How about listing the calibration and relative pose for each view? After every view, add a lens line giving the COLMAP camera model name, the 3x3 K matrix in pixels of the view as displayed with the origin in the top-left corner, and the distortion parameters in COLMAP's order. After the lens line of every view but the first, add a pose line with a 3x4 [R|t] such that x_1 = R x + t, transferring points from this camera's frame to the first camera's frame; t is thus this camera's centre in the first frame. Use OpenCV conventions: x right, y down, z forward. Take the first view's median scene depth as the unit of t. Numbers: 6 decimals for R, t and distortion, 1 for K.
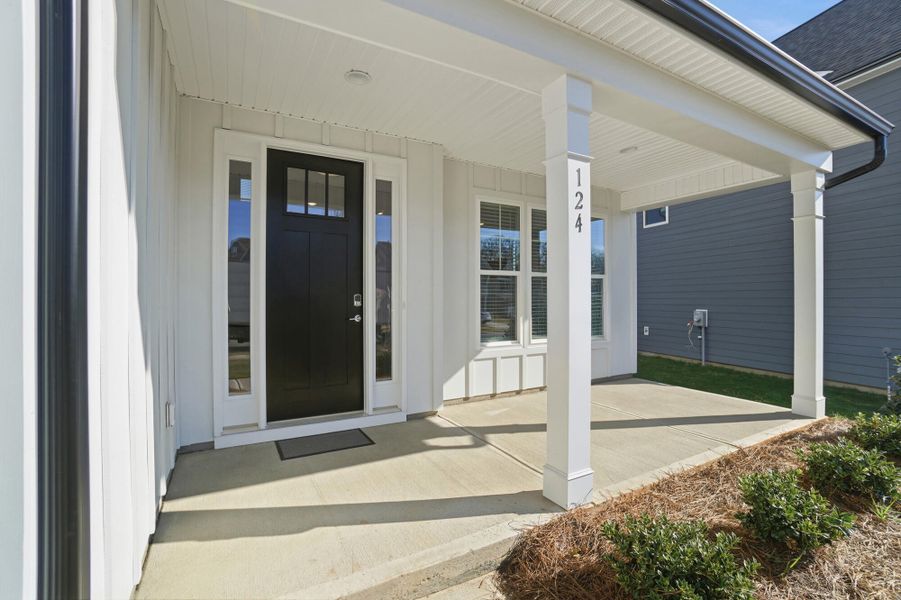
lens RADIAL K [[403.8, 0, 454.3], [0, 403.8, 300.0], [0, 0, 1]] dist [-0.026916, 0.000358]
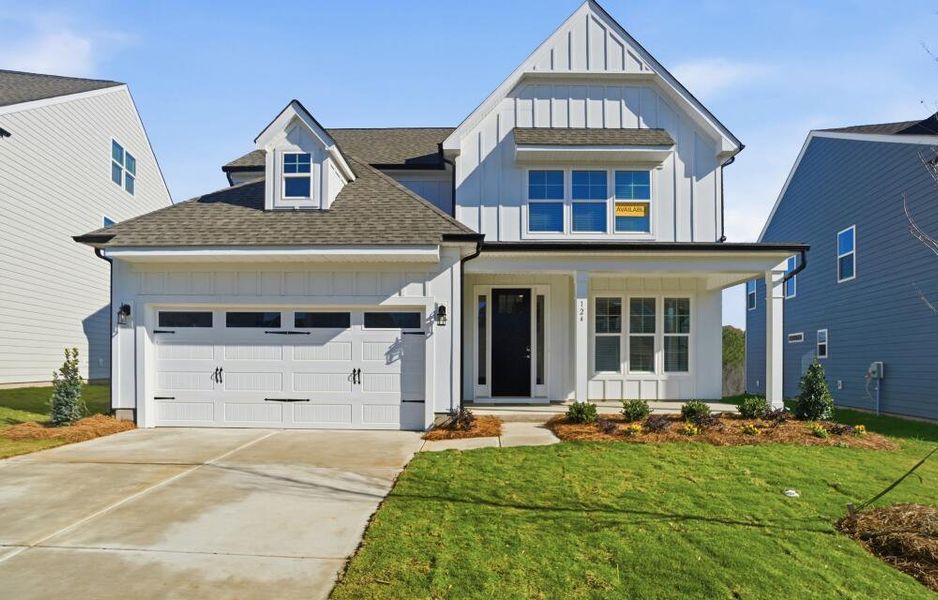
lens RADIAL K [[490.5, 0, 468.1], [0, 490.5, 360.3], [0, 0, 1]] dist [-0.009649, -0.000224]
pose [[0.865926, -0.000646, -0.500172, 0.806016], [-0.004193, 0.999955, -0.008550, 0.086099], [0.500155, 0.009501, 0.865884, -1.486937]]
